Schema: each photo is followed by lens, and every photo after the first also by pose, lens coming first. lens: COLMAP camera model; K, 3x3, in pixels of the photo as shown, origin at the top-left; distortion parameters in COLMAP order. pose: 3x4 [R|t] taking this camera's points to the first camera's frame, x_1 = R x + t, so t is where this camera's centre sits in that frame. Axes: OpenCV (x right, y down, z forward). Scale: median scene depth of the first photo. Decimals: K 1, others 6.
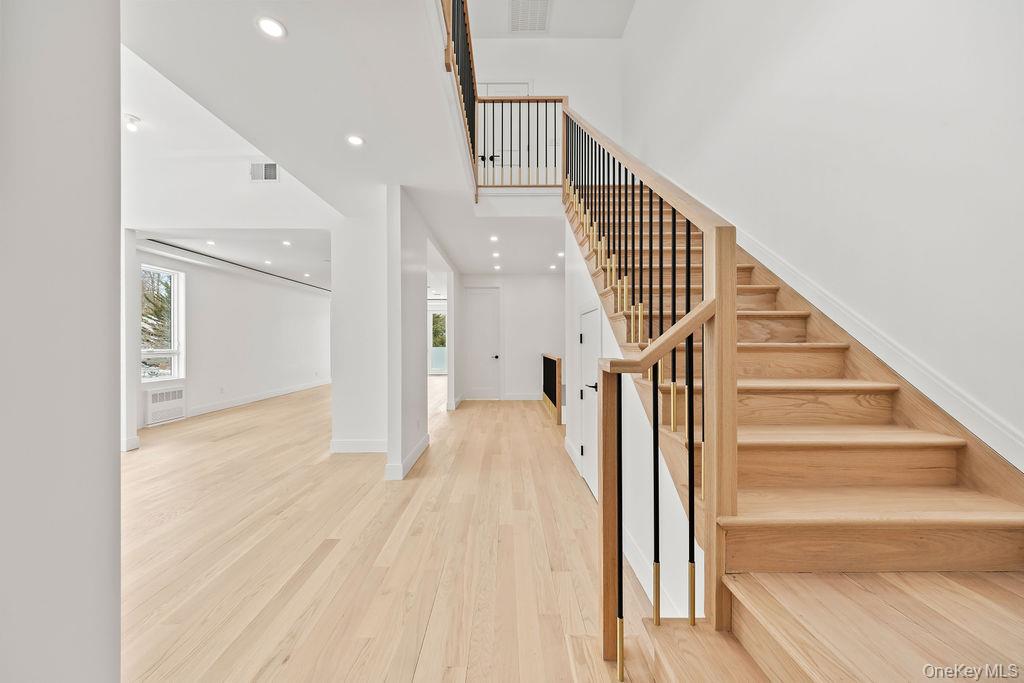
lens RADIAL K [[358.2, 0, 506.2], [0, 358.2, 339.0], [0, 0, 1]] dist [0.001181, 0.000174]
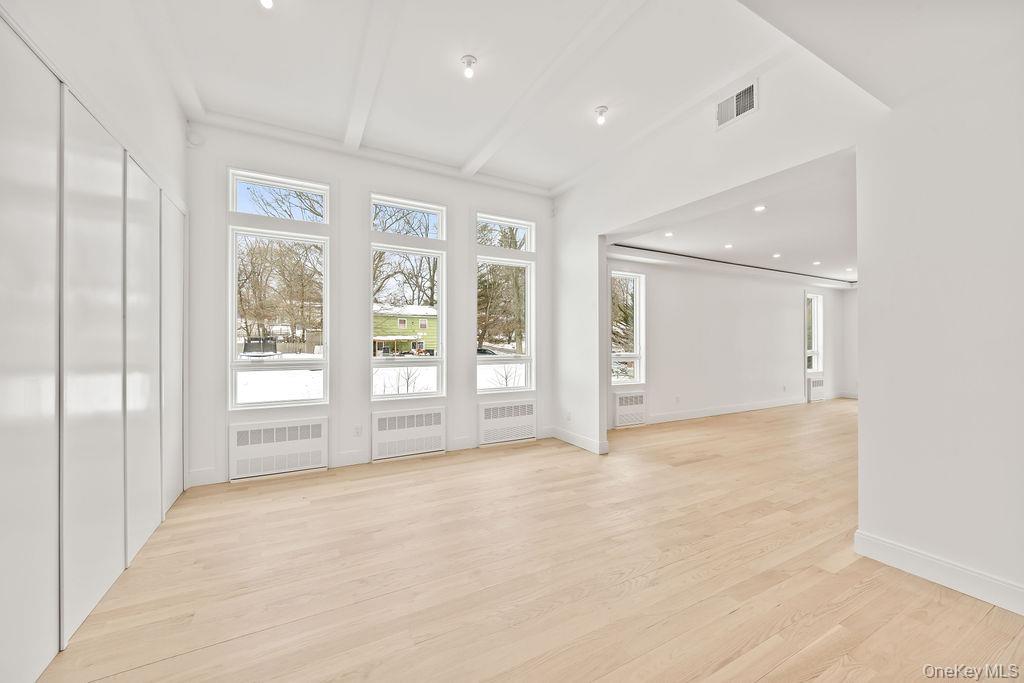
lens RADIAL K [[387.3, 0, 490.4], [0, 387.3, 343.9], [0, 0, 1]] dist [-0.011799, -0.000510]
pose [[0.445398, 0.006000, -0.895313, -0.166039], [0.001435, 0.999971, 0.007415, -0.006494], [0.895332, -0.004587, 0.445376, 0.181470]]
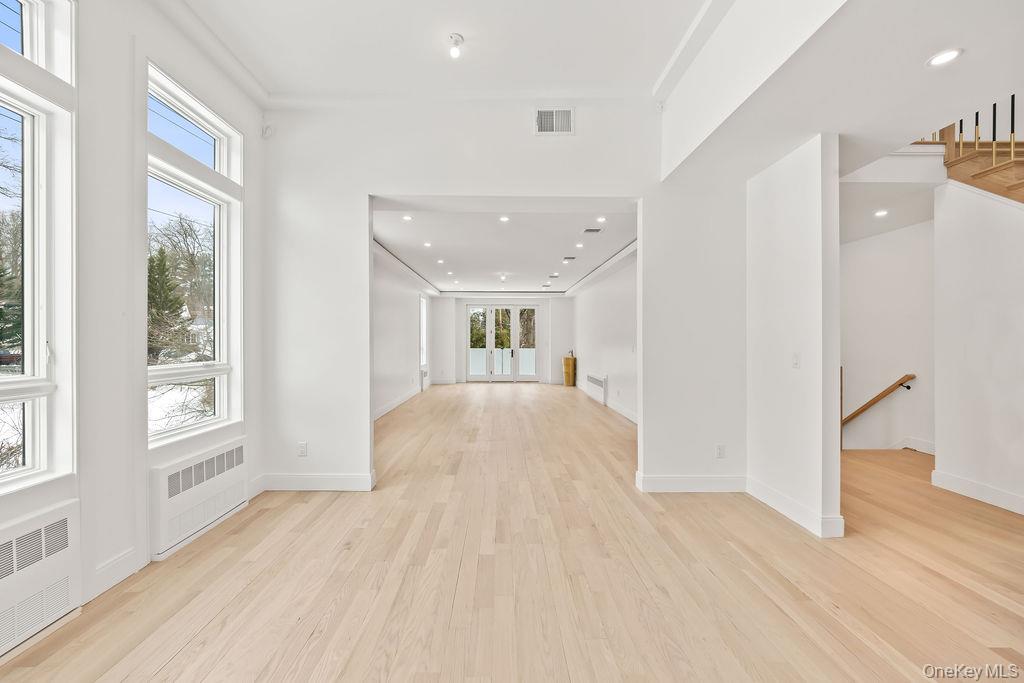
lens RADIAL K [[404.9, 0, 515.9], [0, 404.9, 343.4], [0, 0, 1]] dist [-0.003913, -0.000836]
pose [[0.999889, 0.004868, 0.014089, -0.589550], [-0.005043, 0.999911, 0.012378, -0.006799], [-0.014027, -0.012447, 0.999824, 0.111207]]
